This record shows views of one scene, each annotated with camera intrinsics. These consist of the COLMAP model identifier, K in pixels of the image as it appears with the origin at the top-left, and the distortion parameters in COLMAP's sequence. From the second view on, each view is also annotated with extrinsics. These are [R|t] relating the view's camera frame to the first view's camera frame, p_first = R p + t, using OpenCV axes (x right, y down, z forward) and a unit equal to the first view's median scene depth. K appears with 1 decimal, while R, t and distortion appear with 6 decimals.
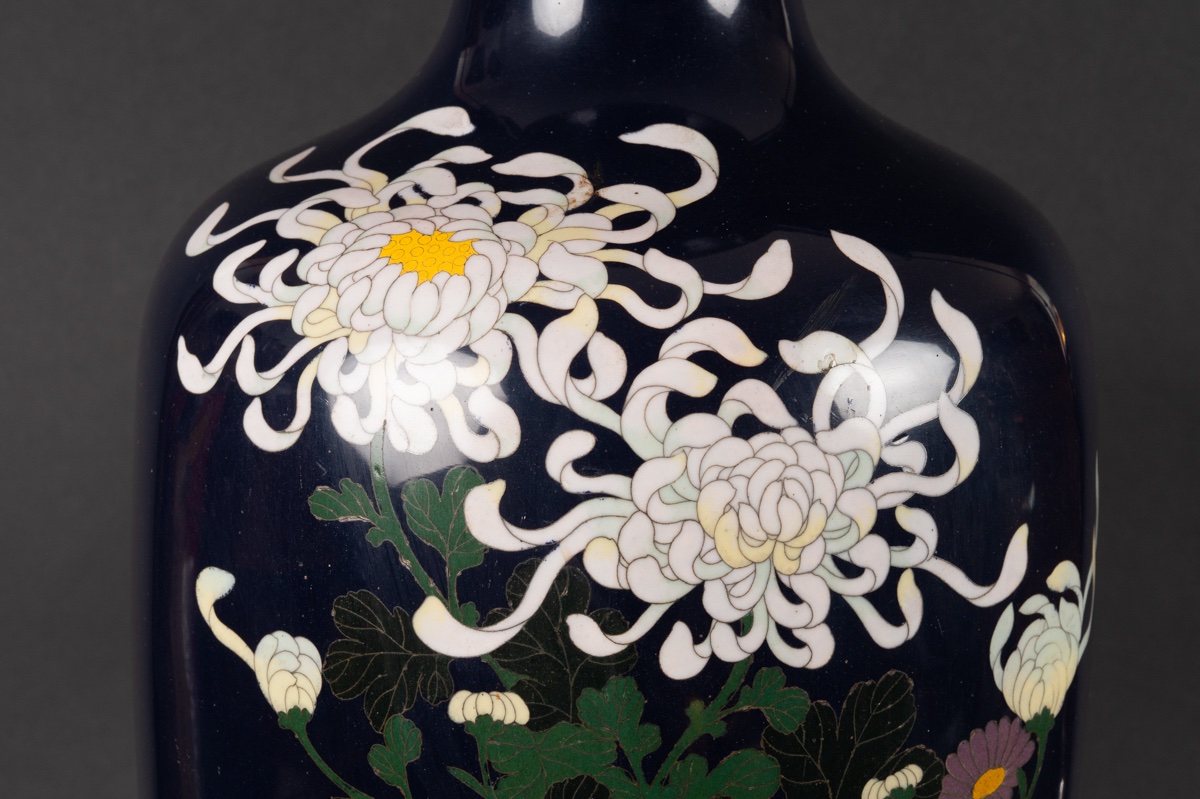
lens RADIAL K [[2907.4, 0, 600.0], [0, 2907.4, 399.5], [0, 0, 1]] dist [0.007575, 0.109784]
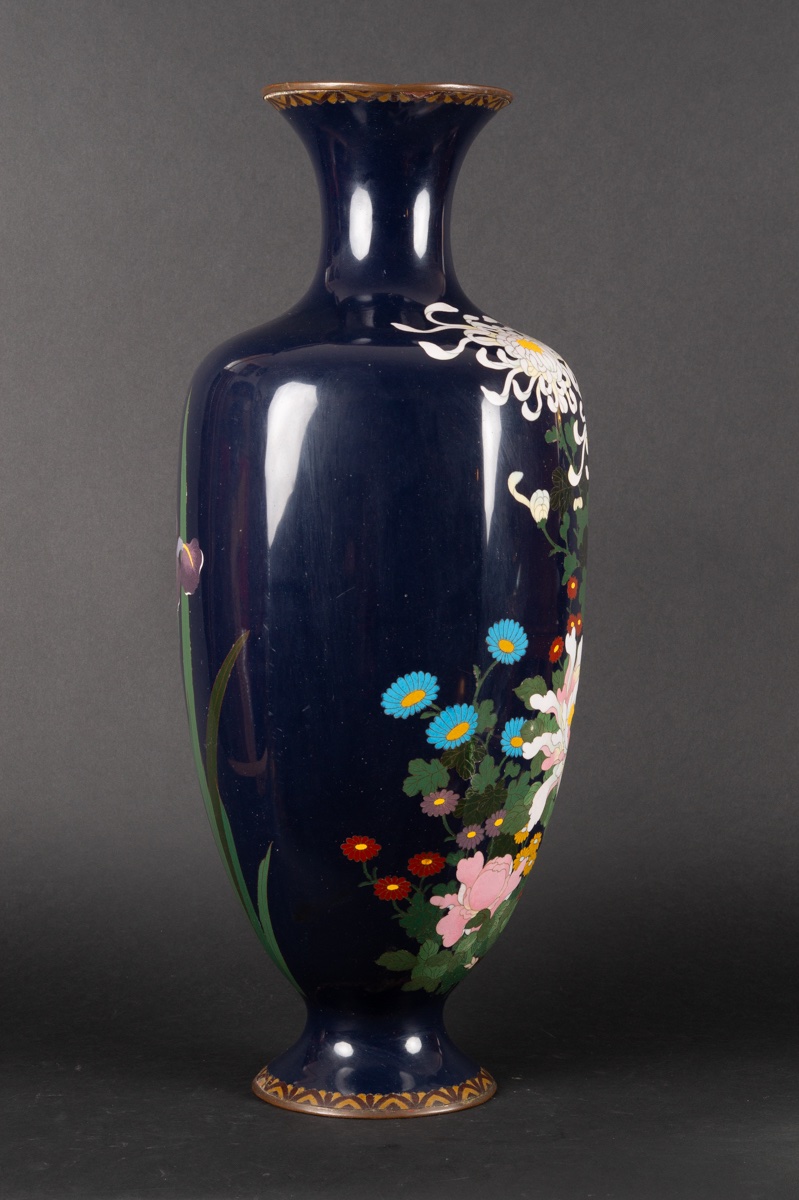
lens RADIAL K [[2907.4, 0, 399.5], [0, 2907.4, 600.0], [0, 0, 1]] dist [0.007575, 0.109784]
pose [[0.070476, -0.084928, 0.993892, -2.803278], [0.214088, 0.974439, 0.068085, -0.029520], [-0.974269, 0.207982, 0.086857, 0.937461]]
